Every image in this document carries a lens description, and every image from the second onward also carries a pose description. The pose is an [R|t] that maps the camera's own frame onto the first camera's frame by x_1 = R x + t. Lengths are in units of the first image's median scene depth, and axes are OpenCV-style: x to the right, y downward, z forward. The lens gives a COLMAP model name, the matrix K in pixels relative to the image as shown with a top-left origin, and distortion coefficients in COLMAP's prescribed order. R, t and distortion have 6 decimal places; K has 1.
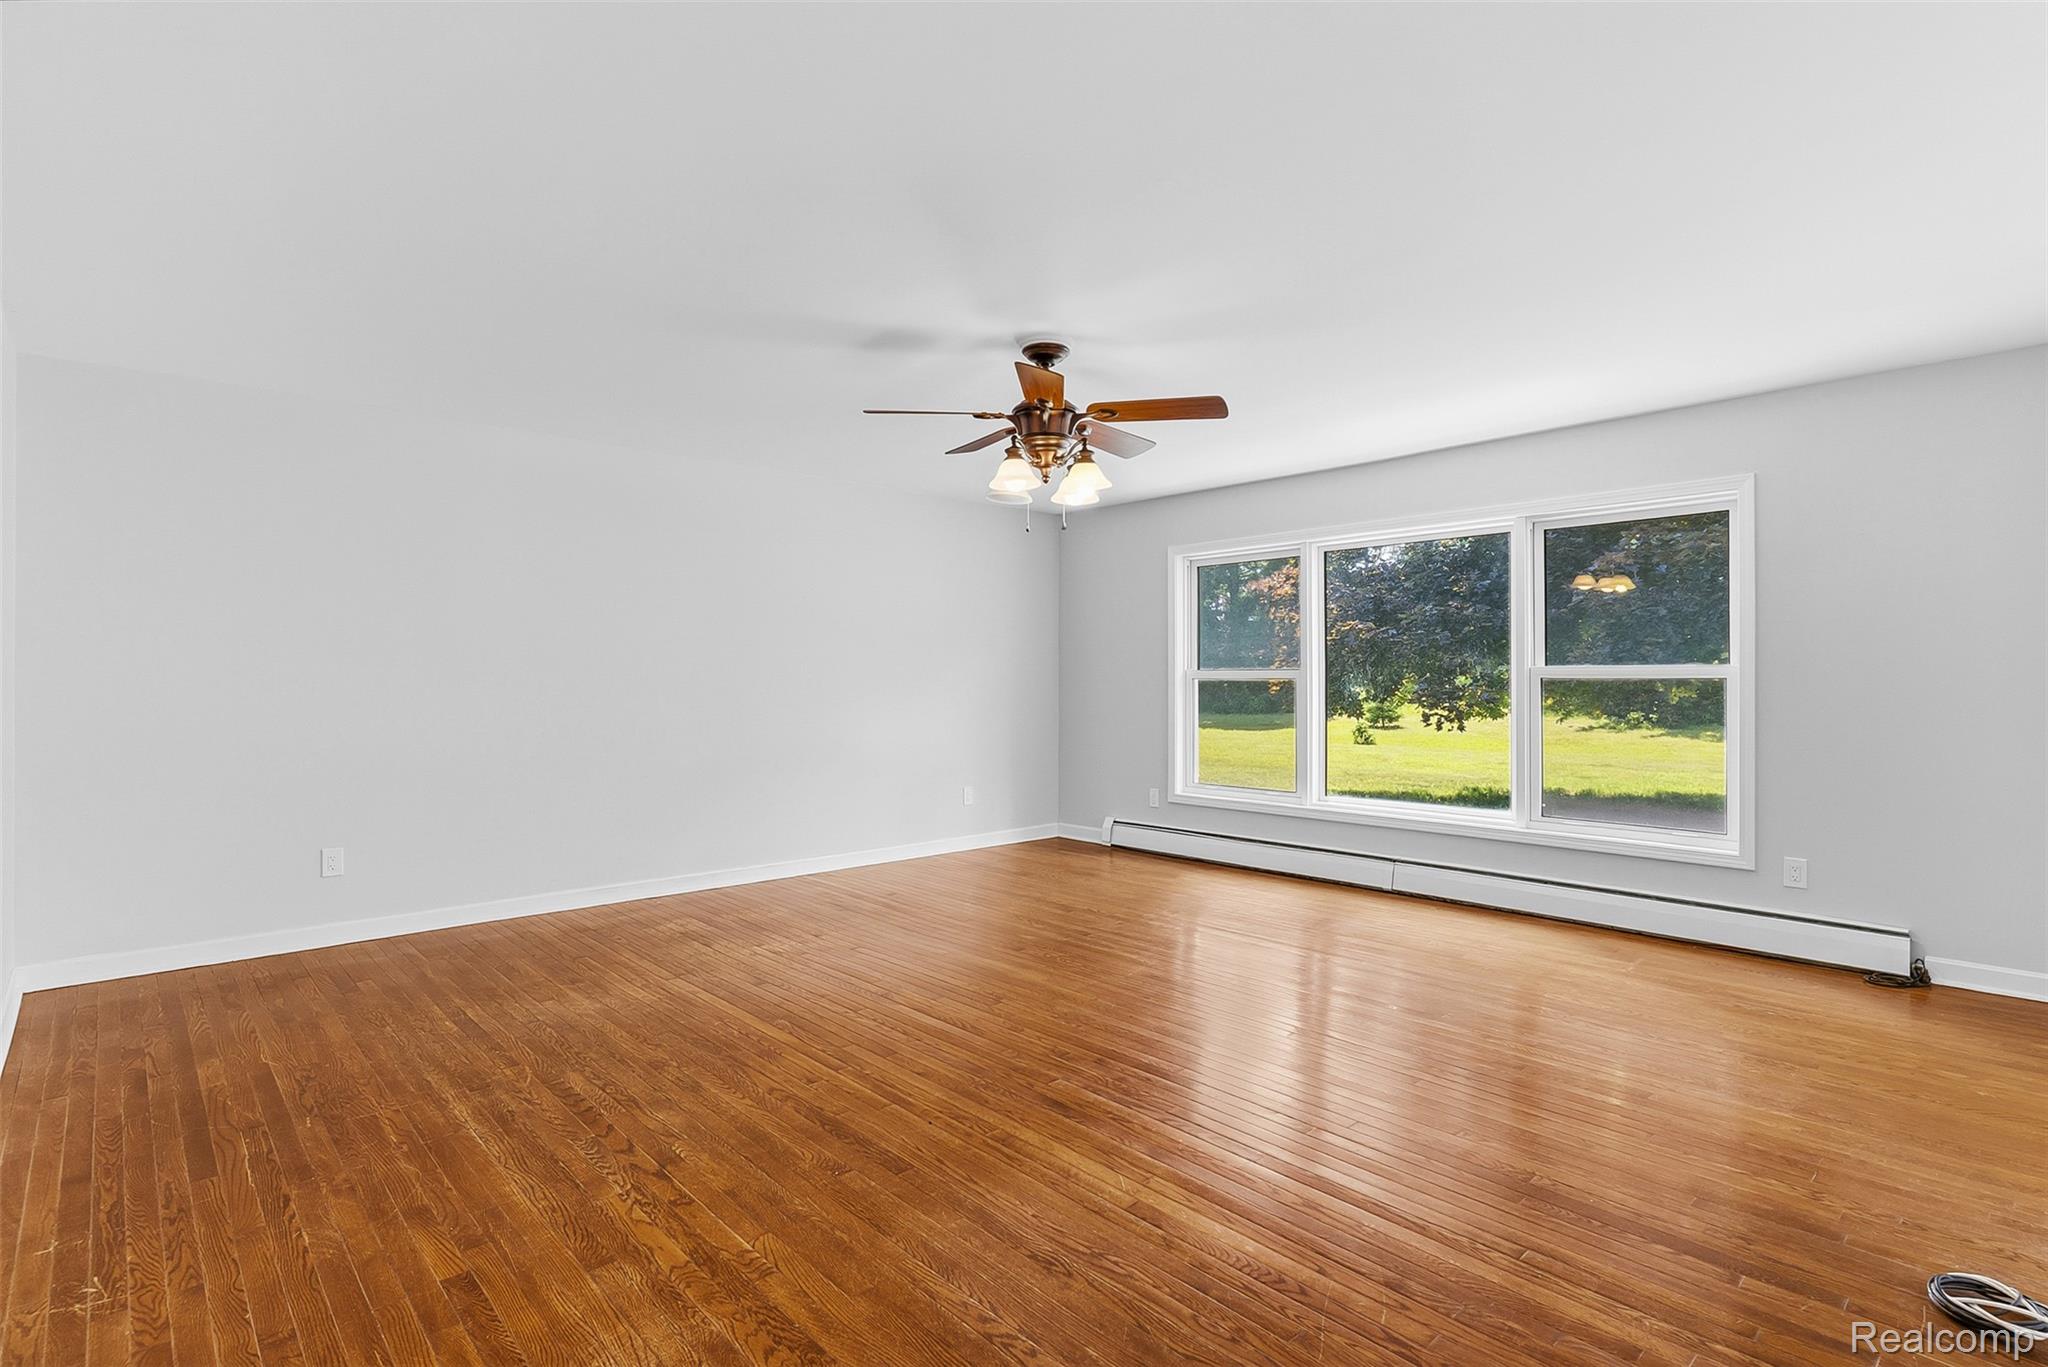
lens RADIAL K [[986.0, 0, 1022.6], [0, 986.0, 678.0], [0, 0, 1]] dist [0.000387, -0.000503]
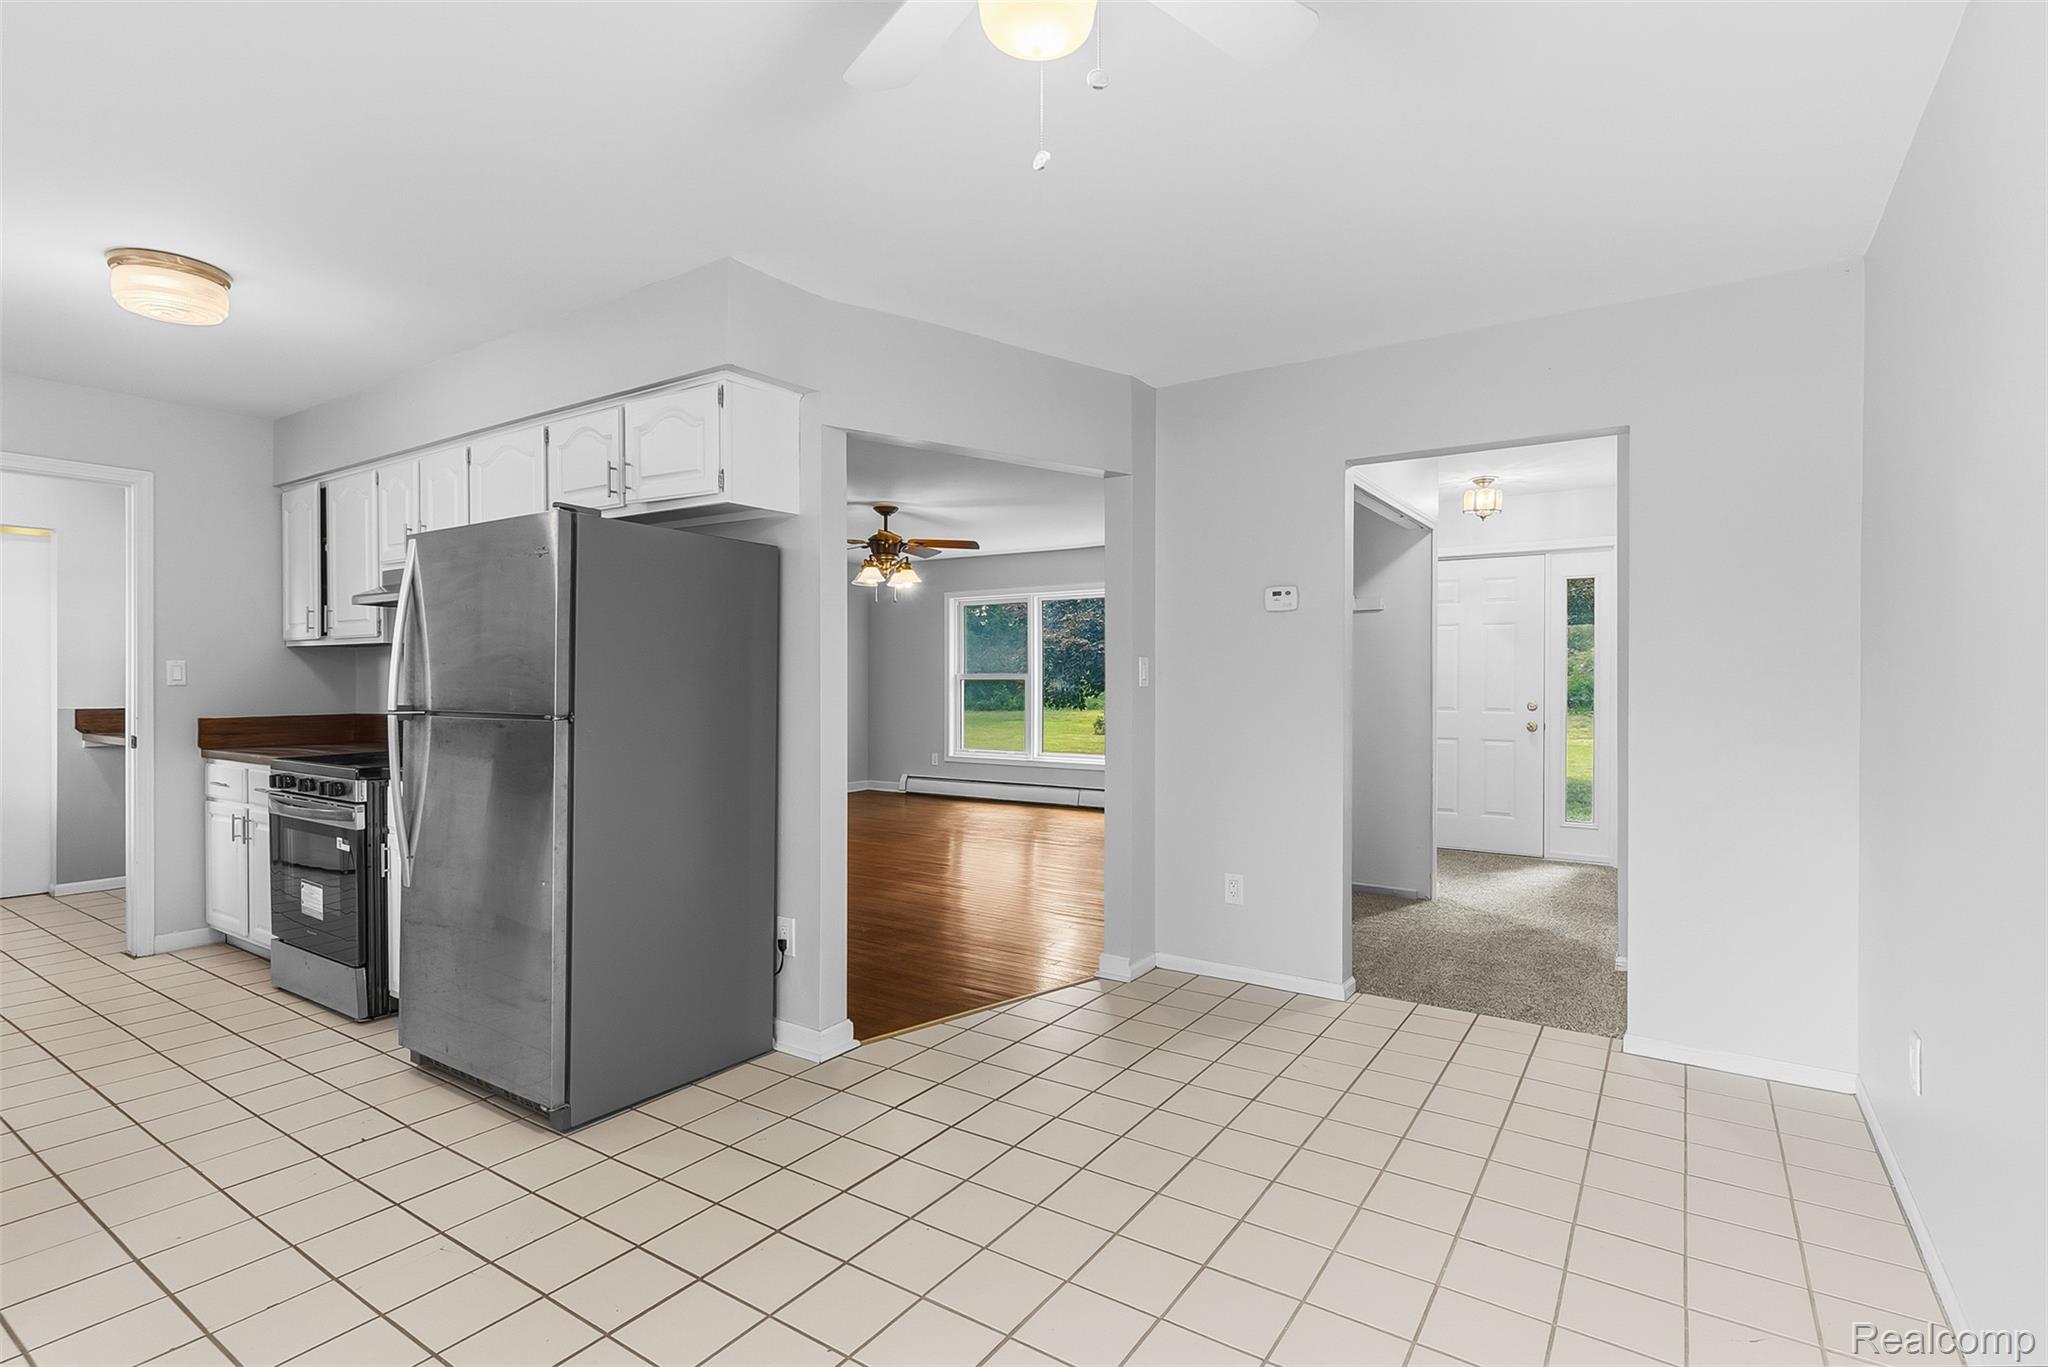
lens RADIAL K [[986.0, 0, 1020.2], [0, 986.0, 683.2], [0, 0, 1]] dist [0.000387, -0.000503]
pose [[0.972854, 0.002255, 0.231409, -0.095592], [-0.003552, 0.999980, 0.005187, -0.003541], [-0.231392, -0.005868, 0.972843, -0.530571]]
